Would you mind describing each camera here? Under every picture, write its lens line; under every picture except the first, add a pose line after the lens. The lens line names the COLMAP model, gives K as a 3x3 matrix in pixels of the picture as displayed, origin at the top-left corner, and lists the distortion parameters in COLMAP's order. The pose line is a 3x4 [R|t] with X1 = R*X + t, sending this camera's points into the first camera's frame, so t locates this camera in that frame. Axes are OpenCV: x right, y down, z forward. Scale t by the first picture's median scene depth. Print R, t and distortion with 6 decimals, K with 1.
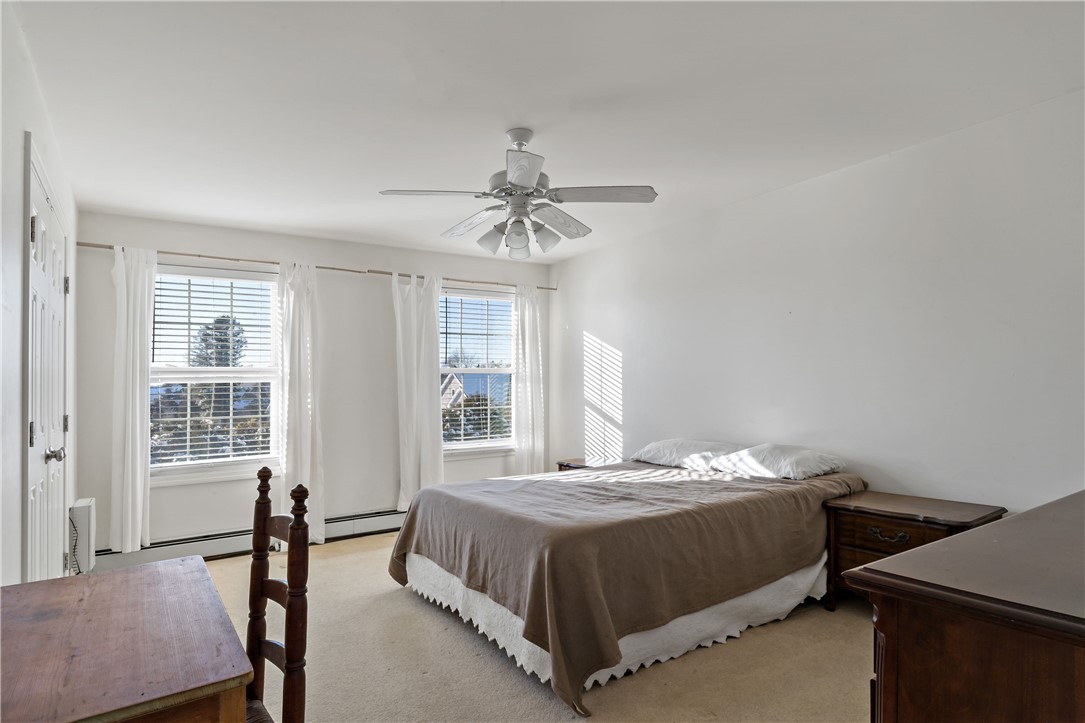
lens RADIAL K [[586.0, 0, 547.4], [0, 586.0, 359.9], [0, 0, 1]] dist [0.000430, 0.000733]
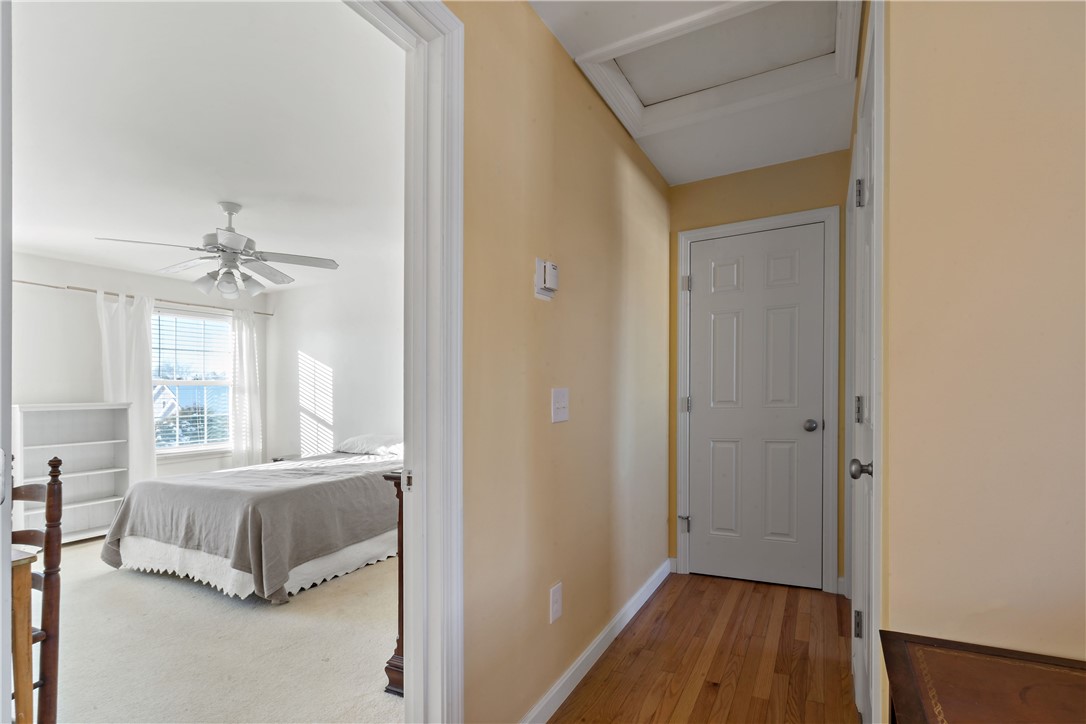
lens RADIAL K [[525.8, 0, 558.8], [0, 525.8, 391.1], [0, 0, 1]] dist [-0.008451, 0.003500]
pose [[0.883700, 0.000629, 0.468053, 0.053033], [-0.016835, 0.999395, 0.030442, -0.014343], [-0.467751, -0.034781, 0.883176, -0.391988]]
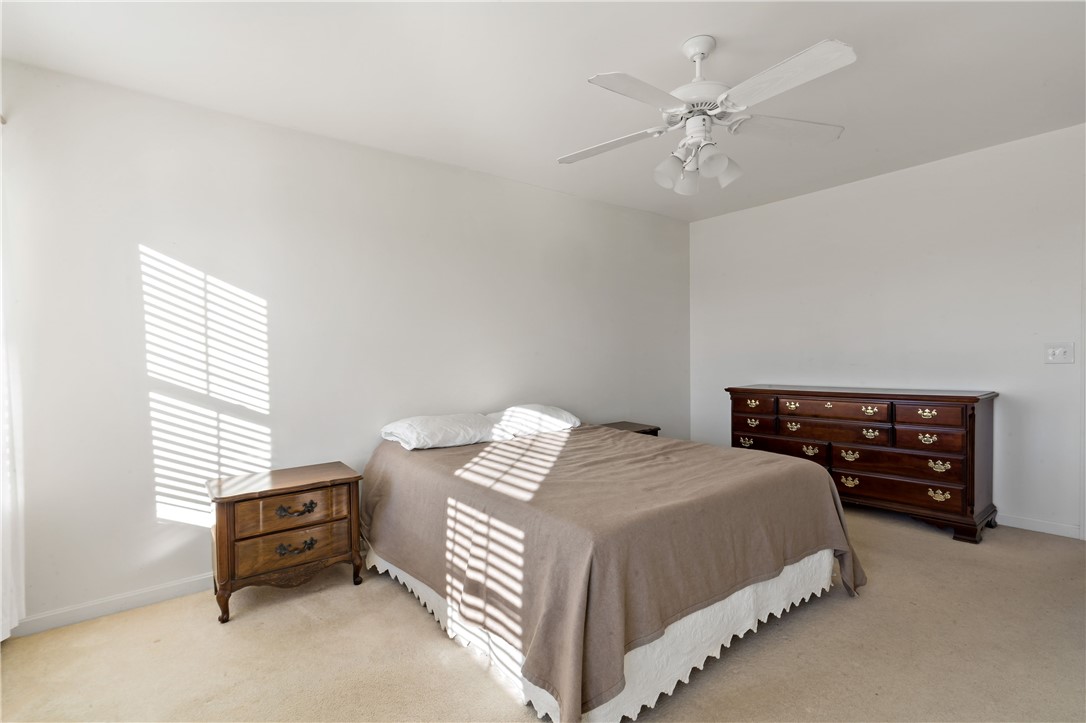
lens RADIAL K [[530.1, 0, 546.0], [0, 530.1, 361.5], [0, 0, 1]] dist [-0.026776, -0.000426]
pose [[-0.041384, 0.008897, 0.999104, -0.782356], [-0.023186, 0.999683, -0.009863, 0.089841], [-0.998874, -0.023573, -0.041165, 1.265867]]
